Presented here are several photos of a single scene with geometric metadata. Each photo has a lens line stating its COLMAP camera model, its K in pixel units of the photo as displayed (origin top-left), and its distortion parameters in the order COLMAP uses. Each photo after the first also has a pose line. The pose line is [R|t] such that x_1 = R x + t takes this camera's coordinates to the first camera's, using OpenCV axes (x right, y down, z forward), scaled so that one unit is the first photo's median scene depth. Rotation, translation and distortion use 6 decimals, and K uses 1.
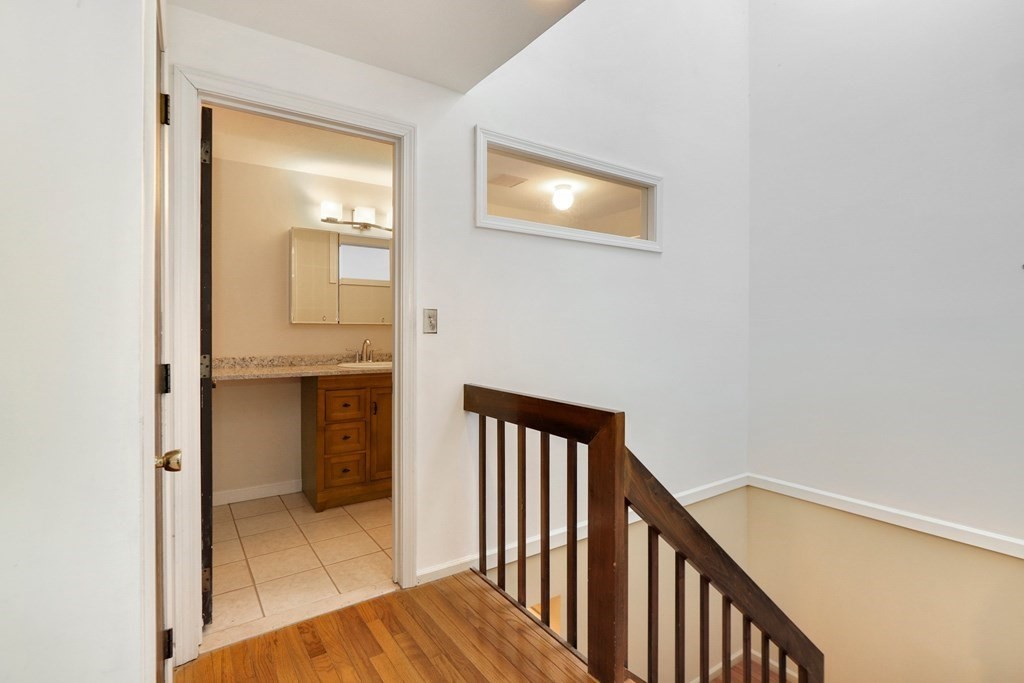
lens RADIAL K [[491.6, 0, 512.7], [0, 491.6, 331.4], [0, 0, 1]] dist [0.000669, 0.000221]
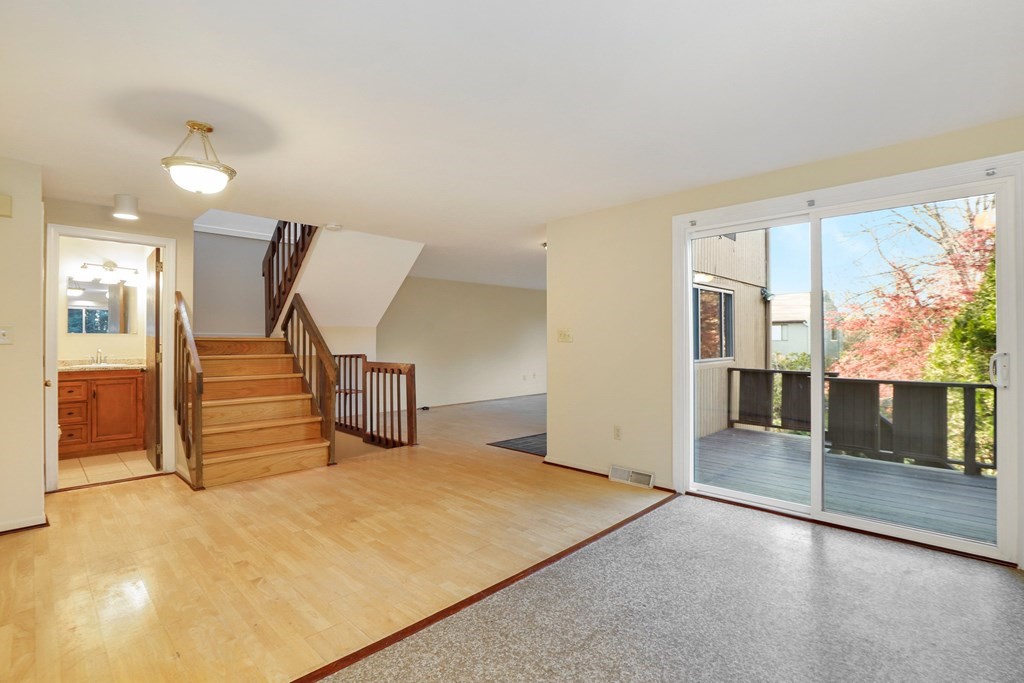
lens RADIAL K [[487.6, 0, 514.2], [0, 487.6, 339.0], [0, 0, 1]] dist [-0.027158, 0.001605]
pose [[0.982345, -0.002001, 0.187070, 0.705383], [0.003716, 0.999954, -0.008818, 0.005948], [-0.187044, 0.009357, 0.982307, -0.672441]]
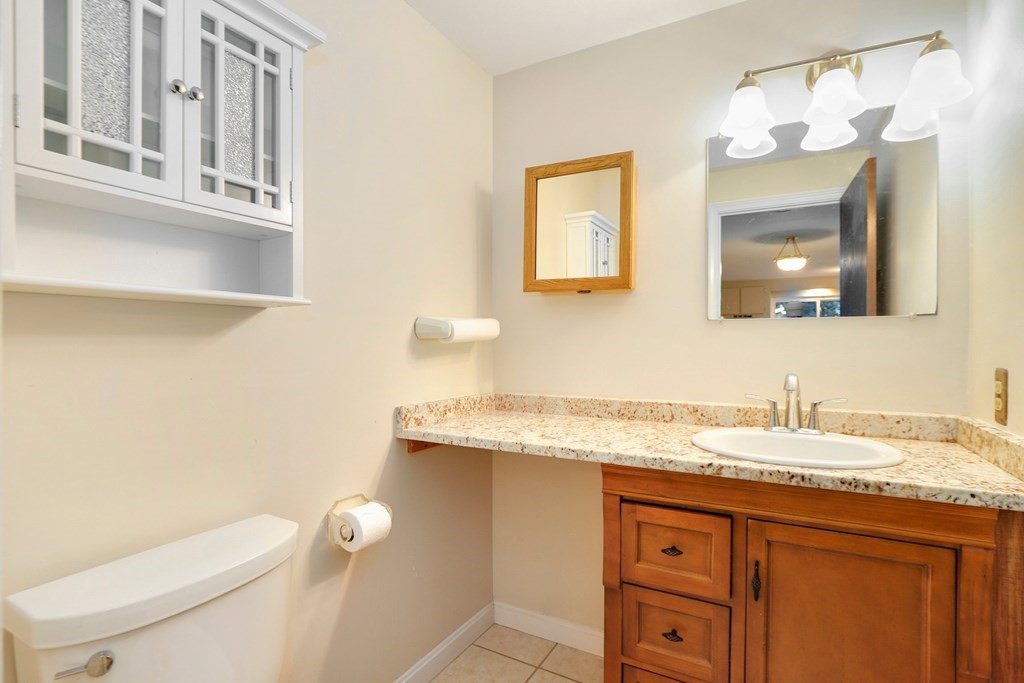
lens RADIAL K [[499.8, 0, 514.7], [0, 499.8, 350.5], [0, 0, 1]] dist [-0.025675, 0.007469]
pose [[0.438185, 0.006851, -0.898859, -0.051164], [-0.003013, 0.999977, 0.006152, -0.003159], [0.898880, 0.000012, 0.438195, 0.704129]]
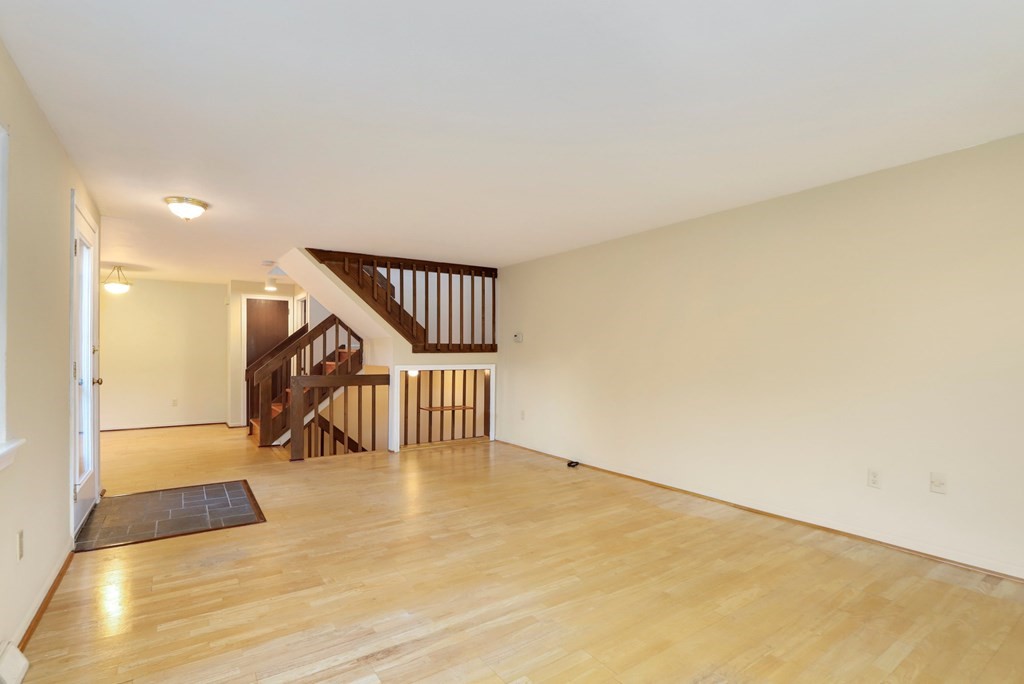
lens RADIAL K [[490.8, 0, 510.4], [0, 490.8, 353.0], [0, 0, 1]] dist [-0.020770, 0.000310]
pose [[-0.003844, -0.001724, -0.999991, 2.237942], [-0.003022, 0.999994, -0.001712, -0.003039], [0.999988, 0.003016, -0.003849, 1.686286]]
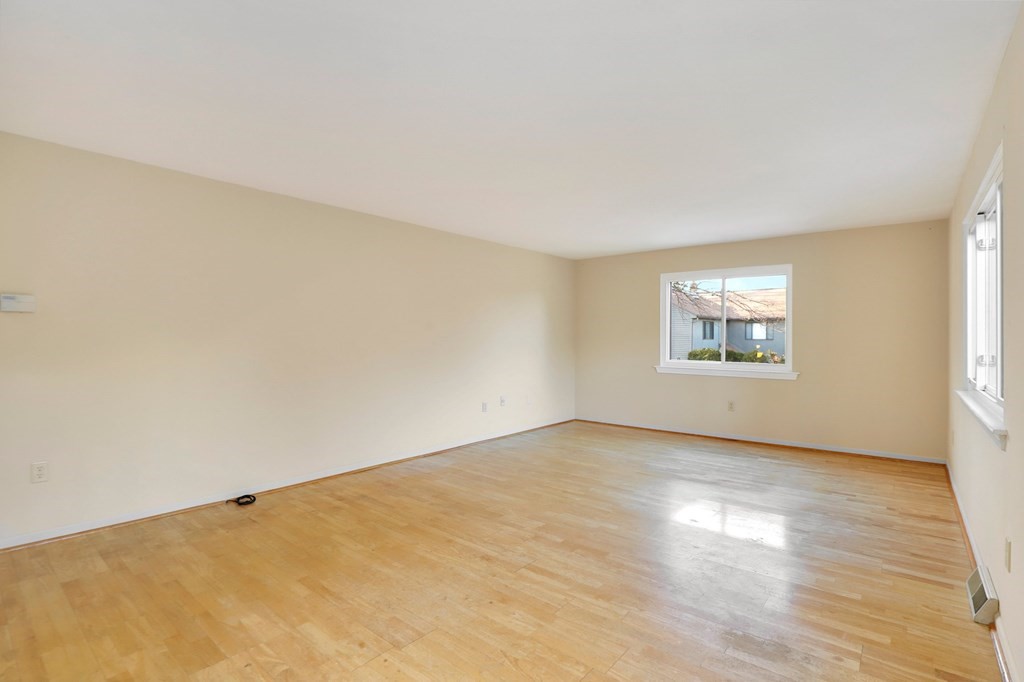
lens RADIAL K [[484.5, 0, 514.5], [0, 484.5, 337.2], [0, 0, 1]] dist [-0.034645, 0.007391]
pose [[0.962078, 0.003831, 0.272747, 0.997540], [-0.002505, 0.999983, -0.005209, -0.004126], [-0.272763, 0.004329, 0.962072, 0.745941]]
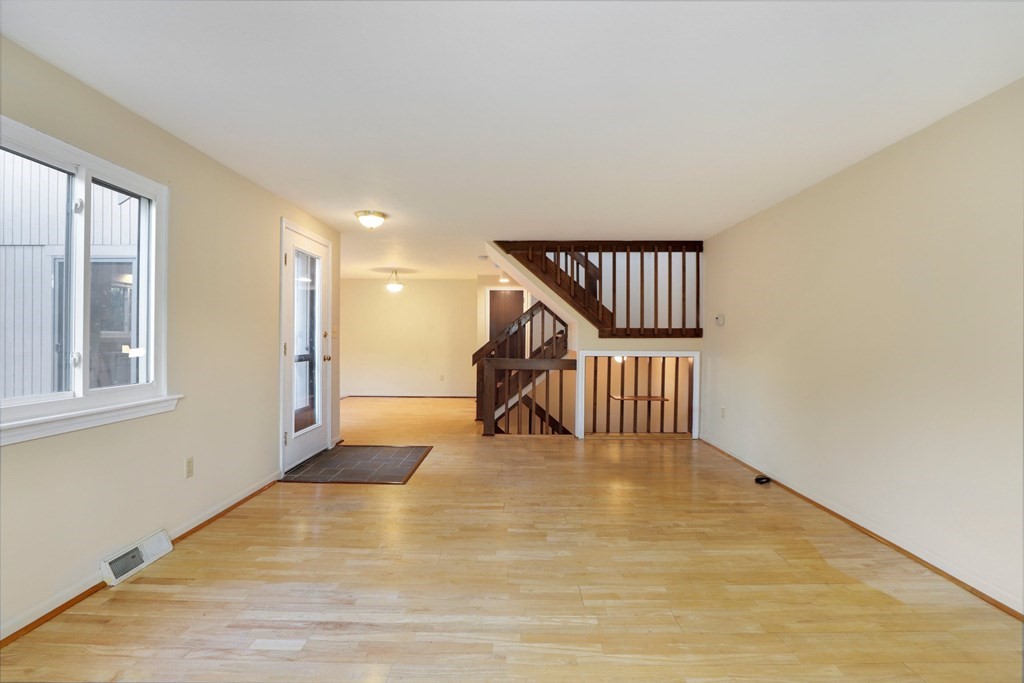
lens RADIAL K [[483.3, 0, 512.5], [0, 483.3, 341.3], [0, 0, 1]] dist [-0.028107, 0.000433]
pose [[-0.573526, 0.001018, -0.819187, 2.021215], [-0.008518, 0.999938, 0.007206, -0.003252], [0.819143, 0.011110, -0.573482, 2.038748]]
